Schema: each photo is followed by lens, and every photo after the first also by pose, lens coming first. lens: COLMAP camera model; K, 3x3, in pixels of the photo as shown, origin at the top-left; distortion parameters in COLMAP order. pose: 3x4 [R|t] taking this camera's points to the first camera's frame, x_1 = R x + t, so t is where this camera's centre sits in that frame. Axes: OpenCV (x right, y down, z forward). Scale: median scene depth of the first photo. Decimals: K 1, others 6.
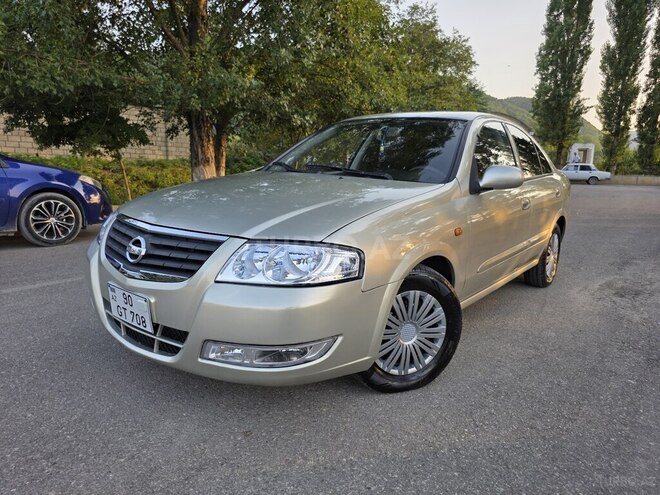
lens RADIAL K [[480.6, 0, 334.7], [0, 480.6, 246.6], [0, 0, 1]] dist [0.002162, -0.002814]
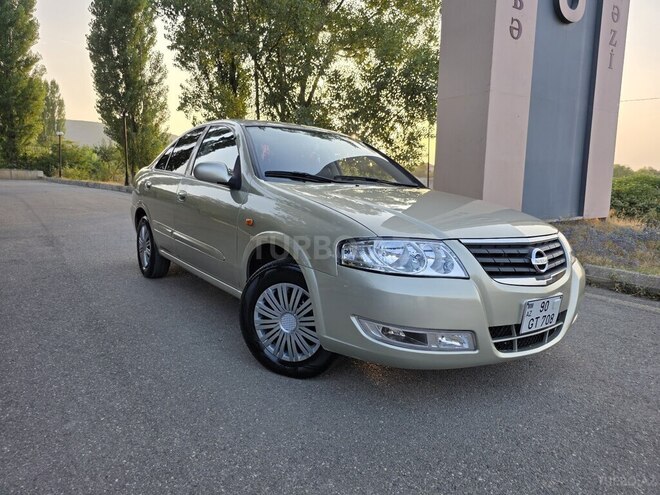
lens RADIAL K [[480.6, 0, 334.7], [0, 480.6, 246.6], [0, 0, 1]] dist [0.002162, -0.002814]
pose [[0.201032, -0.139721, 0.969569, -0.210549], [0.119540, 0.985877, 0.117286, -0.028079], [-0.972264, 0.092324, 0.214895, 0.163102]]
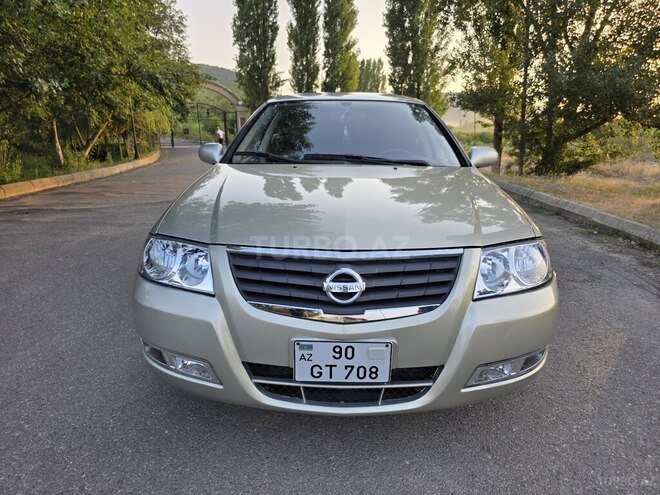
lens RADIAL K [[480.6, 0, 334.7], [0, 480.6, 246.6], [0, 0, 1]] dist [0.002162, -0.002814]
pose [[0.775548, -0.160474, 0.610552, -0.117378], [0.118664, 0.986969, 0.108678, -0.018391], [-0.620036, -0.011835, 0.784484, 0.056040]]
